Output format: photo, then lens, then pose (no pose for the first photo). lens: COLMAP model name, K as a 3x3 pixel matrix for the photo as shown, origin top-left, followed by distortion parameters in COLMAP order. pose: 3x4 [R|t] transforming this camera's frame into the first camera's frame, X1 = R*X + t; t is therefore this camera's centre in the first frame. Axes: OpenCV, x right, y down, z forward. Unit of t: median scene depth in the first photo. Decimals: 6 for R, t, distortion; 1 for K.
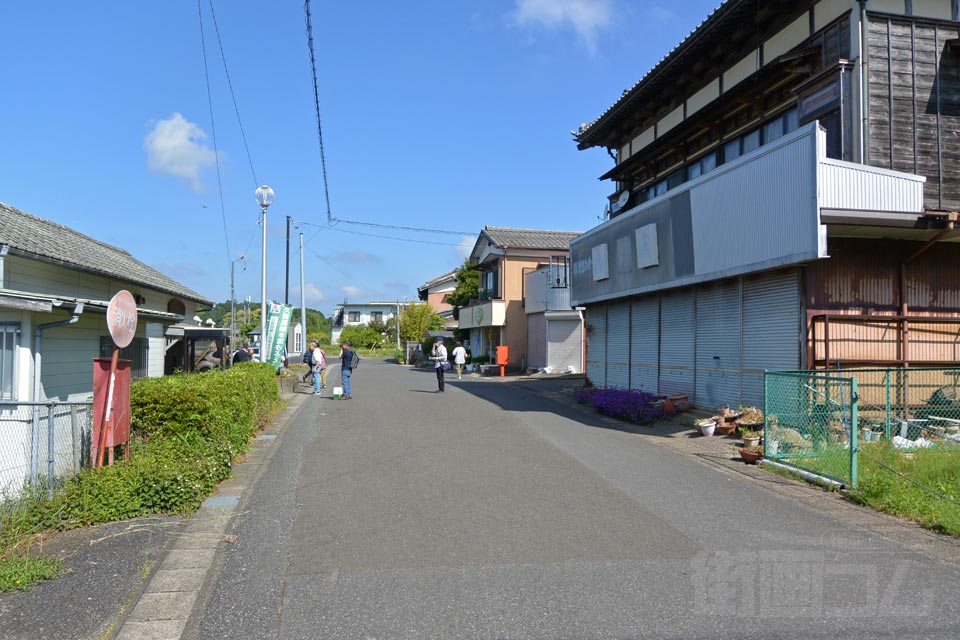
lens RADIAL K [[705.2, 0, 482.9], [0, 705.2, 320.3], [0, 0, 1]] dist [0.000740, -0.001429]
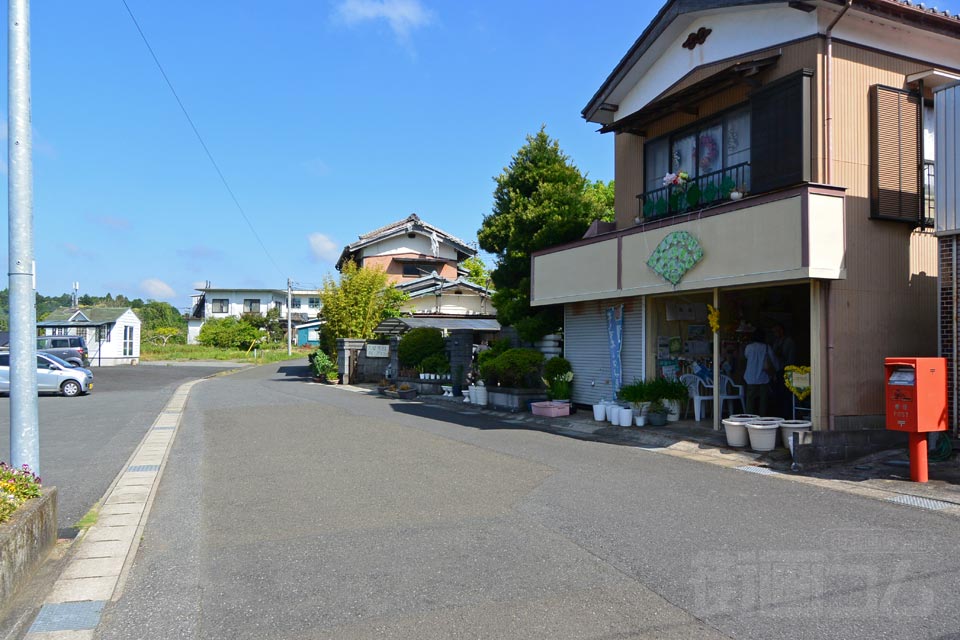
lens RADIAL K [[705.2, 0, 485.5], [0, 705.2, 323.2], [0, 0, 1]] dist [0.000740, -0.001429]
pose [[0.982491, 0.000293, 0.186308, -0.138145], [-0.001696, 0.999971, 0.007371, 0.019737], [-0.186300, -0.007558, 0.982464, 0.652088]]
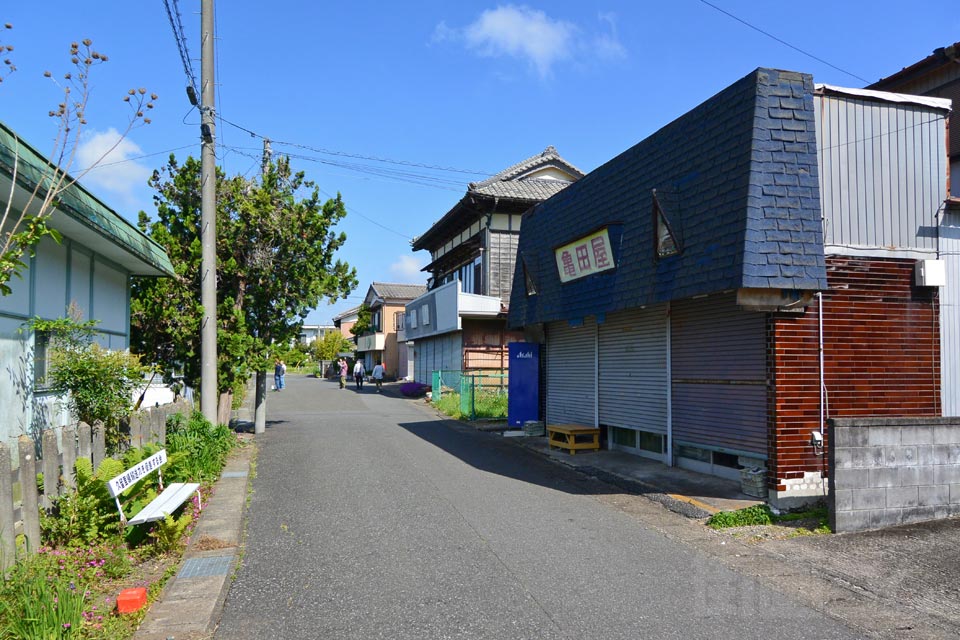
lens RADIAL K [[705.2, 0, 474.6], [0, 705.2, 324.5], [0, 0, 1]] dist [0.000740, -0.001429]
pose [[0.996099, 0.002841, 0.088199, 0.078439], [-0.000992, 0.999779, -0.020999, -0.012936], [-0.088239, 0.020829, 0.995882, -0.446580]]
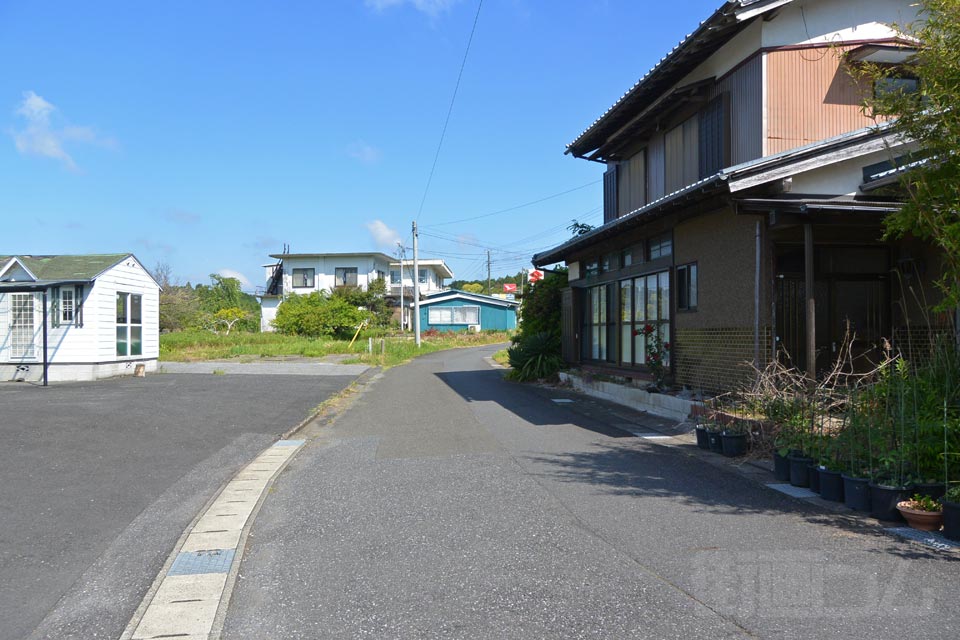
lens RADIAL K [[705.2, 0, 476.4], [0, 705.2, 320.5], [0, 0, 1]] dist [0.000740, -0.001429]
pose [[0.996830, -0.017440, 0.077631, -0.274692], [0.015620, 0.999590, 0.023987, 0.046388], [-0.078018, -0.022698, 0.996694, 1.340236]]
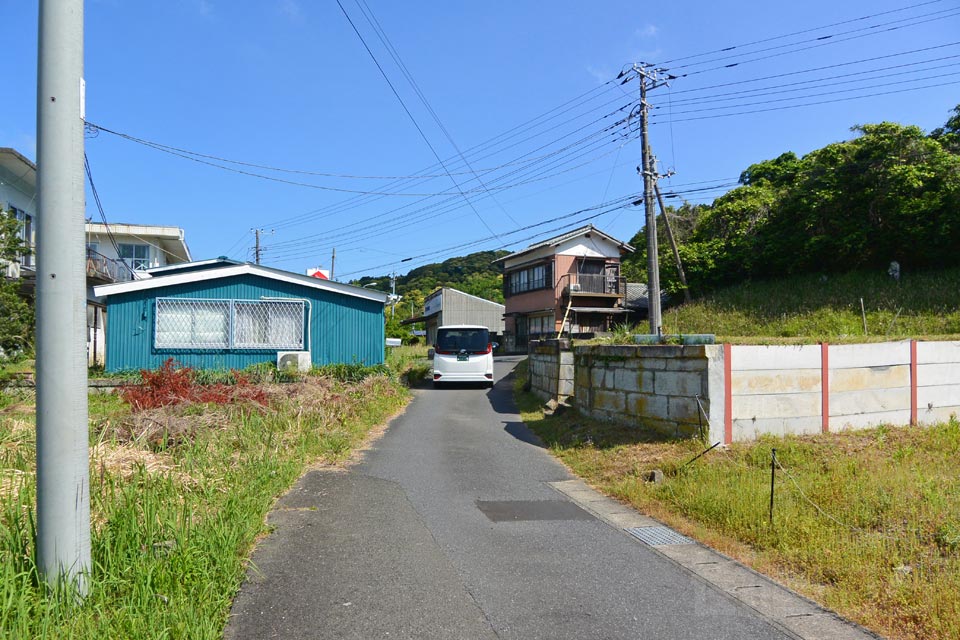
lens RADIAL K [[705.2, 0, 478.8], [0, 705.2, 322.4], [0, 0, 1]] dist [0.000740, -0.001429]
pose [[0.900303, -0.000404, 0.435264, -0.269474], [0.001930, 0.999993, -0.003064, 0.069410], [-0.435260, 0.003598, 0.900298, 2.217666]]
